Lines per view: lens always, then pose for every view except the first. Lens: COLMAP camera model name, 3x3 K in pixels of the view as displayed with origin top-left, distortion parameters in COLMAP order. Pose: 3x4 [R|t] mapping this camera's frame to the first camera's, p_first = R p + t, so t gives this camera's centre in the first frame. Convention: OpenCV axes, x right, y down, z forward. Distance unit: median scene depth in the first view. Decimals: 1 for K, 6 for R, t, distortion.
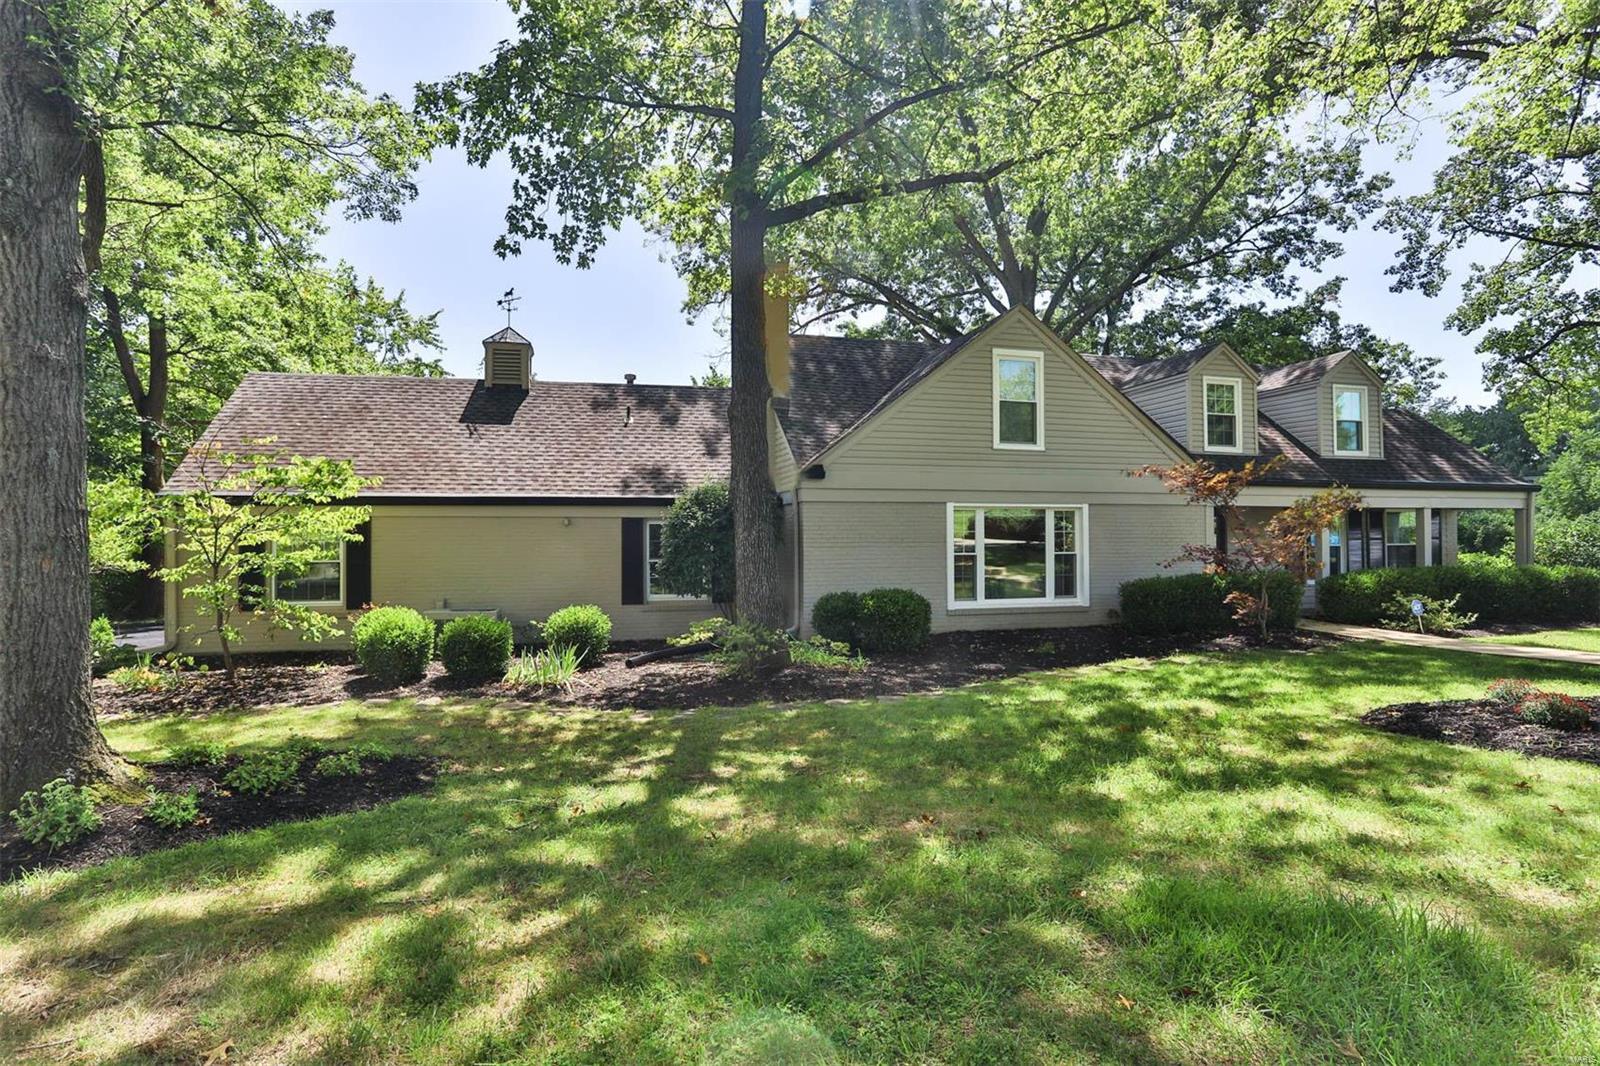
lens RADIAL K [[874.3, 0, 800.0], [0, 874.3, 533.0], [0, 0, 1]] dist [-0.002236, -0.000308]
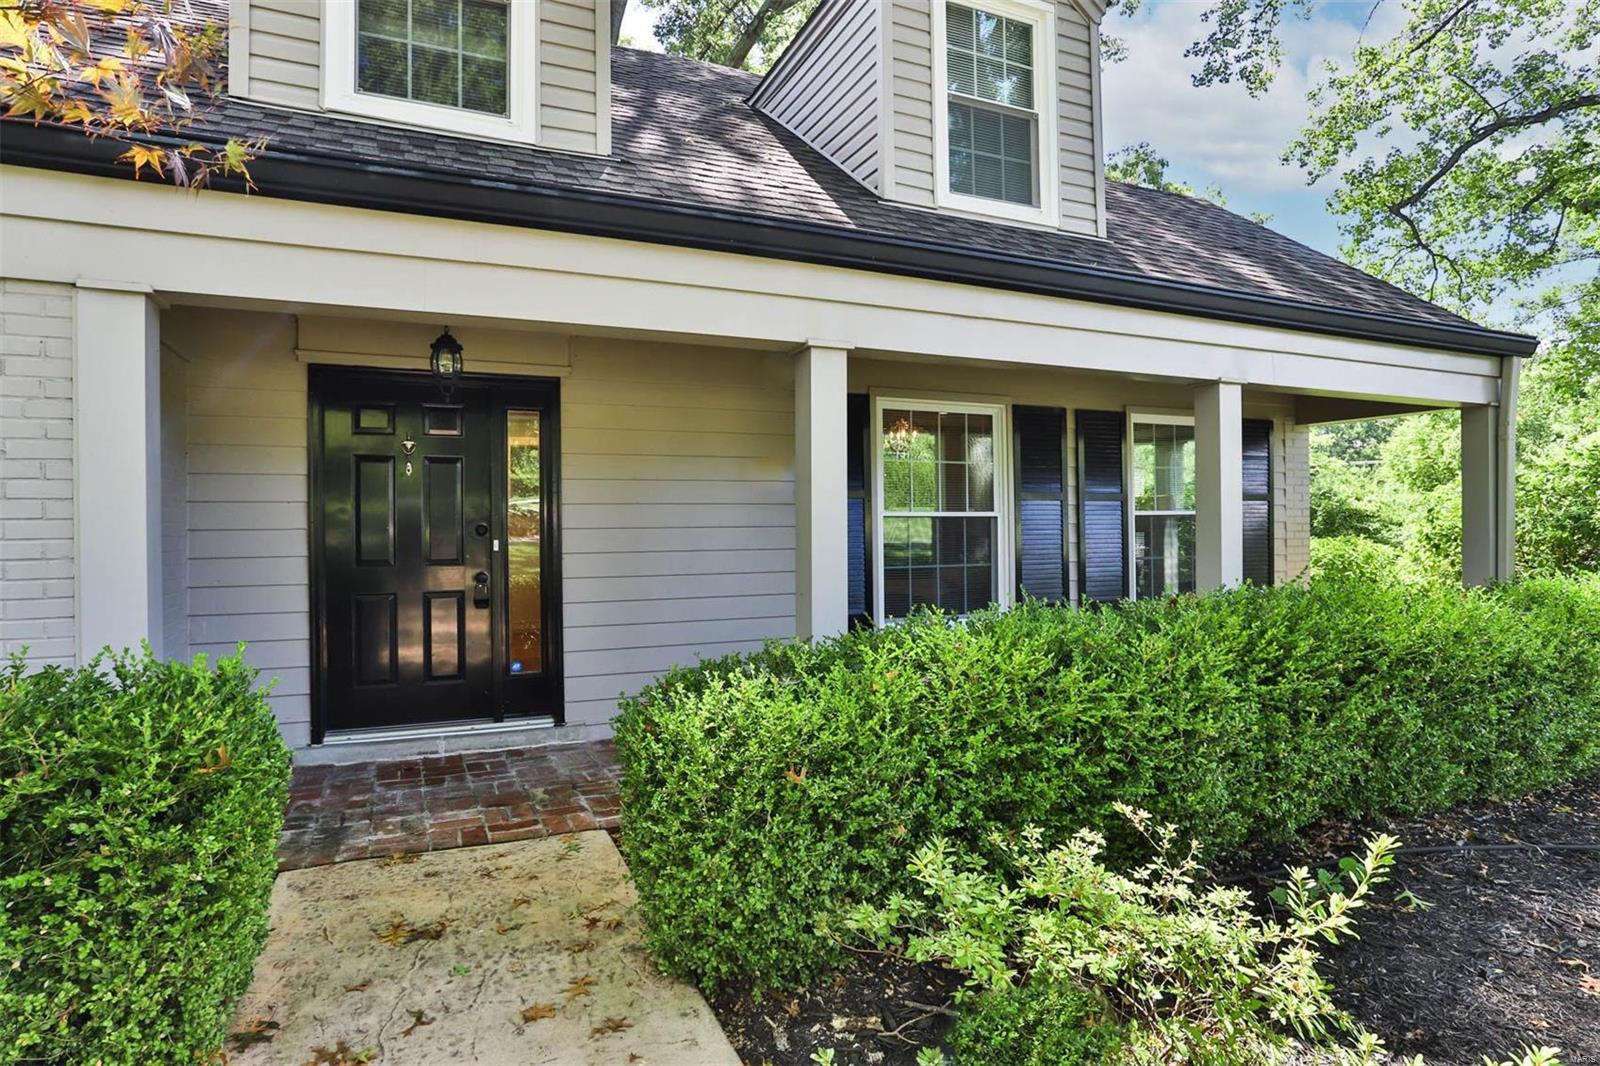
lens RADIAL K [[874.3, 0, 800.0], [0, 874.3, 533.0], [0, 0, 1]] dist [-0.002236, -0.000308]
pose [[0.990700, -0.009900, 0.135701, 0.339012], [0.008188, 0.999880, 0.013172, 0.009848], [-0.135815, -0.011939, 0.990662, 0.462154]]
